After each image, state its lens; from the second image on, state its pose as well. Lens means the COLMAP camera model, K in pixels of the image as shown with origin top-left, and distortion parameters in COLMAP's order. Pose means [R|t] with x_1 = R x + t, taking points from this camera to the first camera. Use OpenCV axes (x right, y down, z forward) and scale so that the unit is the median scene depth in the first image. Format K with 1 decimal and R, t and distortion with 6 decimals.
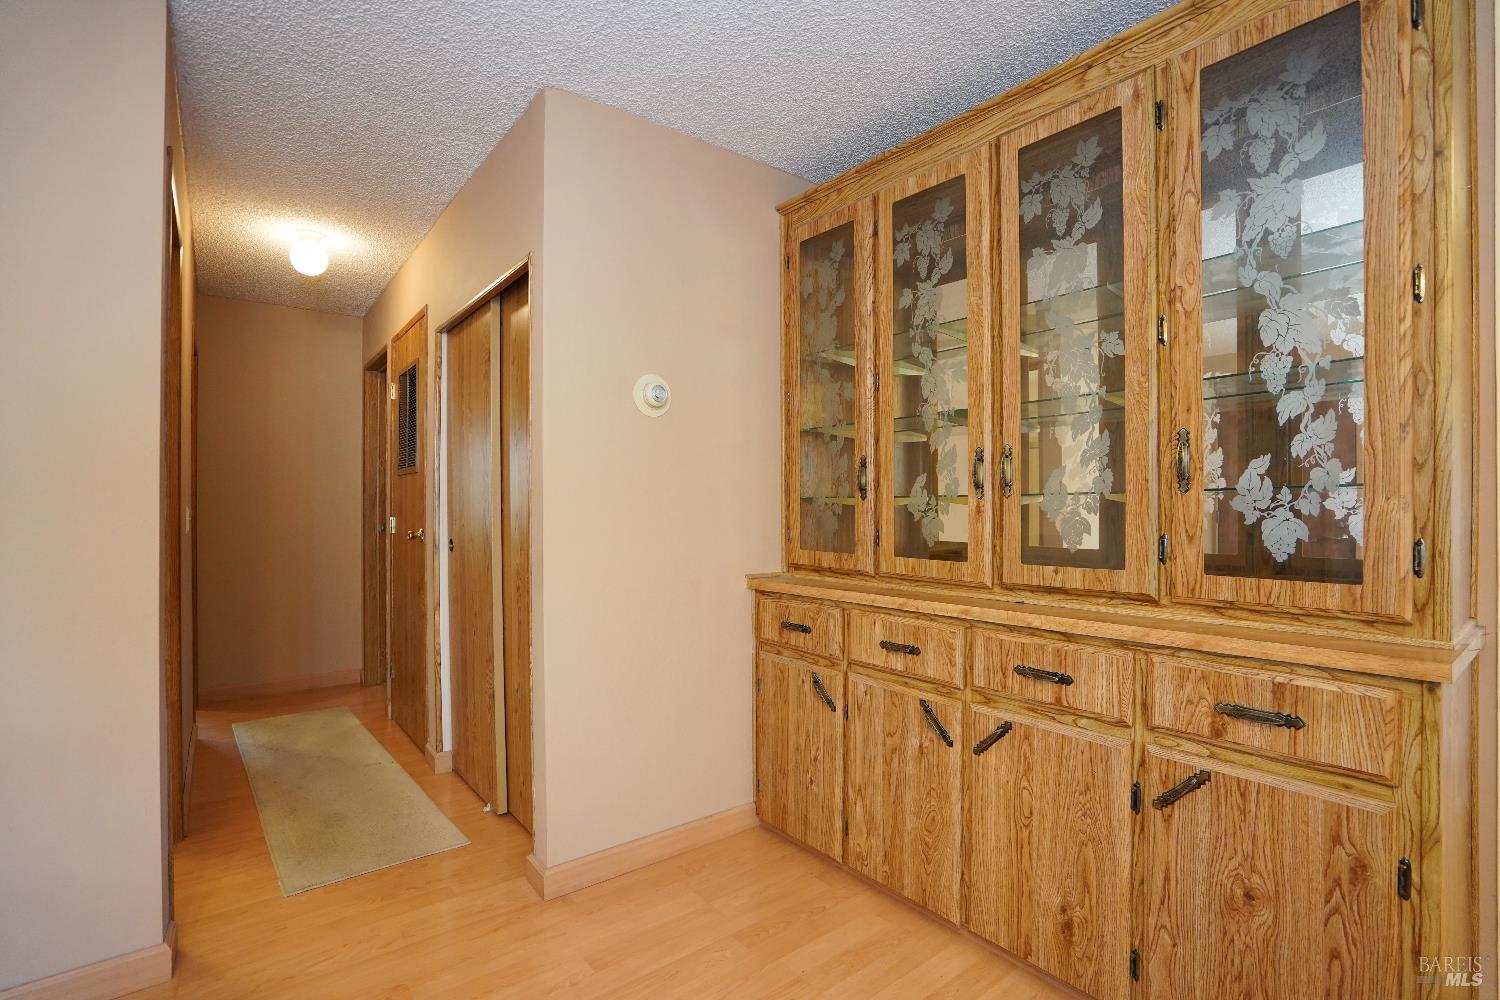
lens RADIAL K [[693.0, 0, 740.9], [0, 693.0, 515.0], [0, 0, 1]] dist [-0.046403, 0.001103]
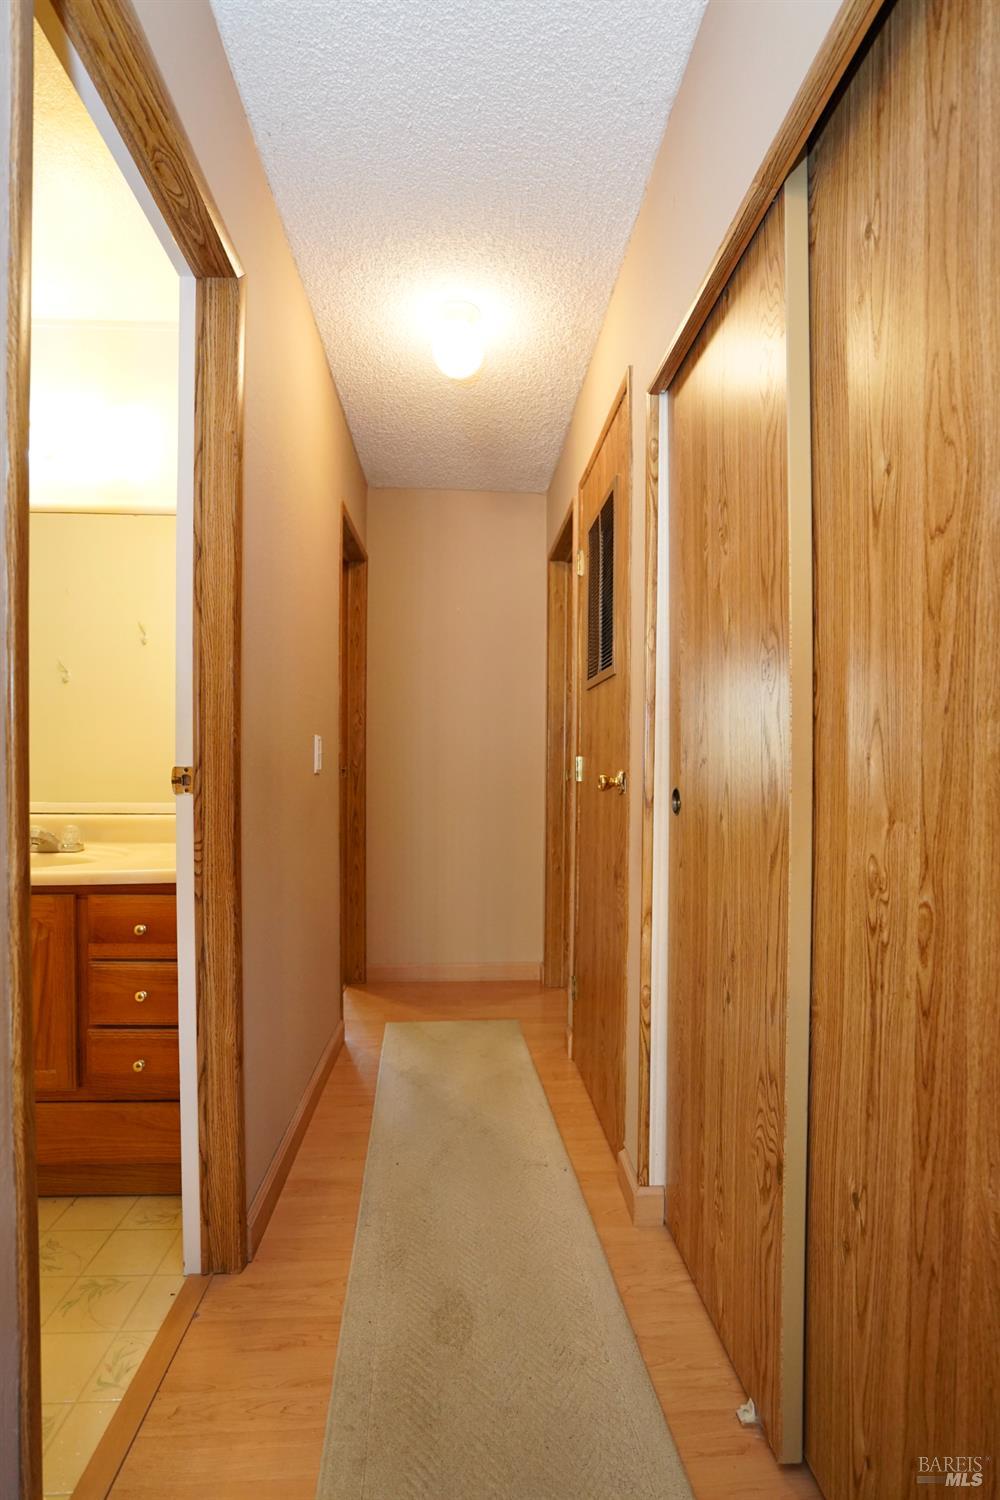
lens RADIAL K [[693.0, 0, 498.3], [0, 693.0, 763.9], [0, 0, 1]] dist [-0.046403, 0.001103]
pose [[0.821144, 0.002564, -0.570715, -0.215755], [-0.013655, 0.999792, -0.015154, 0.023279], [0.570557, 0.020237, 0.821008, 0.457569]]
